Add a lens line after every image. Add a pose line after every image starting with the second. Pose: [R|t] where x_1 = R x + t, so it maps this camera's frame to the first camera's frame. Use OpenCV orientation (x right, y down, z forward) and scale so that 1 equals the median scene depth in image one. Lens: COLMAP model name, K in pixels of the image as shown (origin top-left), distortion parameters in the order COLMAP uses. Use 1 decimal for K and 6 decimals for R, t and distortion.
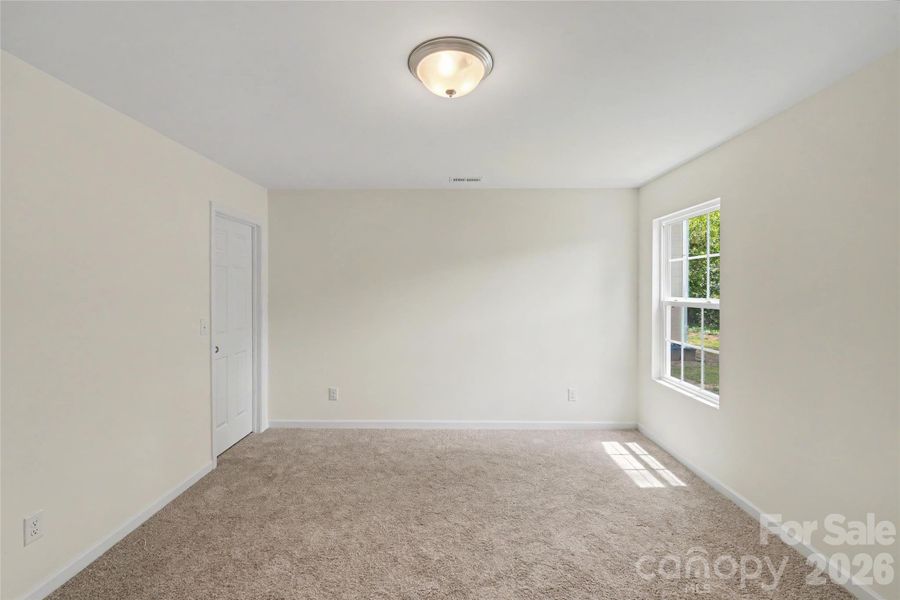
lens RADIAL K [[366.9, 0, 448.0], [0, 366.9, 301.0], [0, 0, 1]] dist [0.000514, -0.000101]
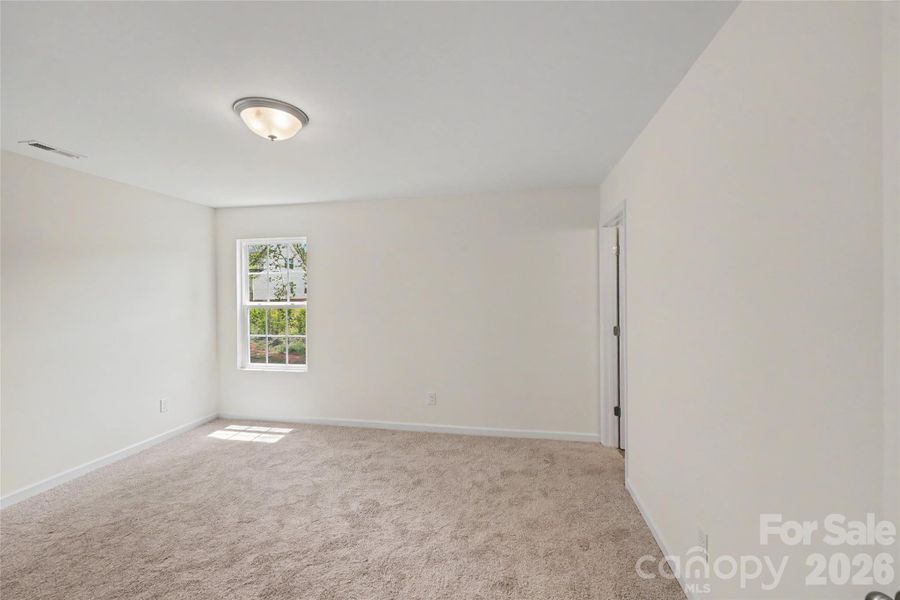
lens RADIAL K [[366.9, 0, 448.0], [0, 366.9, 301.0], [0, 0, 1]] dist [0.000514, -0.000101]
pose [[0.176470, -0.018593, 0.984130, -0.562699], [0.031897, 0.999404, 0.013162, -0.009642], [-0.983789, 0.029068, 0.176958, 0.093291]]
